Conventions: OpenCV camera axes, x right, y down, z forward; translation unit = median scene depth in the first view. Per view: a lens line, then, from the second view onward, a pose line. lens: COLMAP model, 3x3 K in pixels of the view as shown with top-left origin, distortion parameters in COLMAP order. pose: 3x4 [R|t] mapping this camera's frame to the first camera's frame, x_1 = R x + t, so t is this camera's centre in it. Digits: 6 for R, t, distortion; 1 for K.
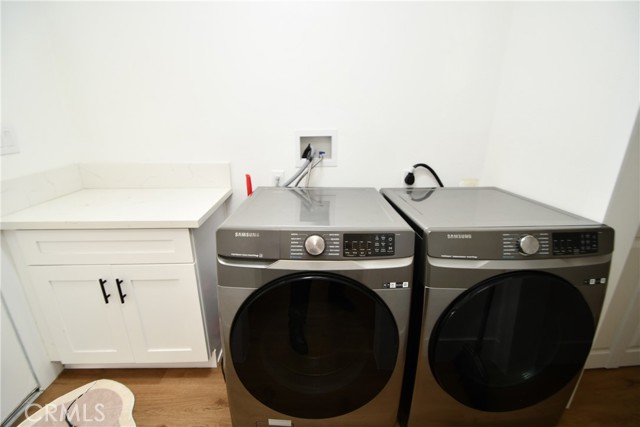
lens RADIAL K [[279.6, 0, 315.9], [0, 279.6, 207.3], [0, 0, 1]] dist [0.002968, -0.009441]
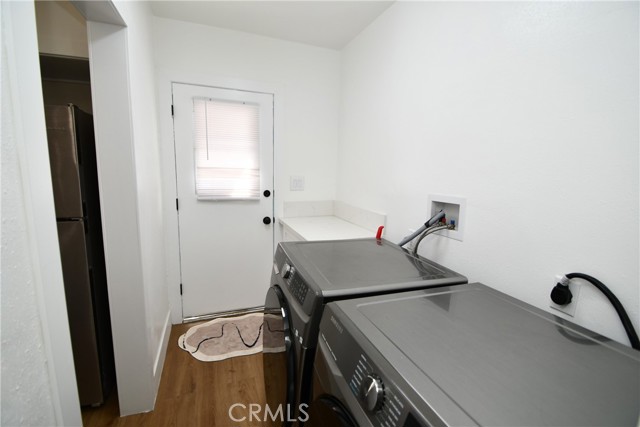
lens RADIAL K [[279.6, 0, 315.9], [0, 279.6, 207.3], [0, 0, 1]] dist [0.002968, -0.009441]
pose [[0.325978, 0.138917, -0.935115, 0.706209], [-0.311621, 0.949652, 0.032446, -0.138116], [0.892542, 0.280824, 0.352855, 0.310097]]
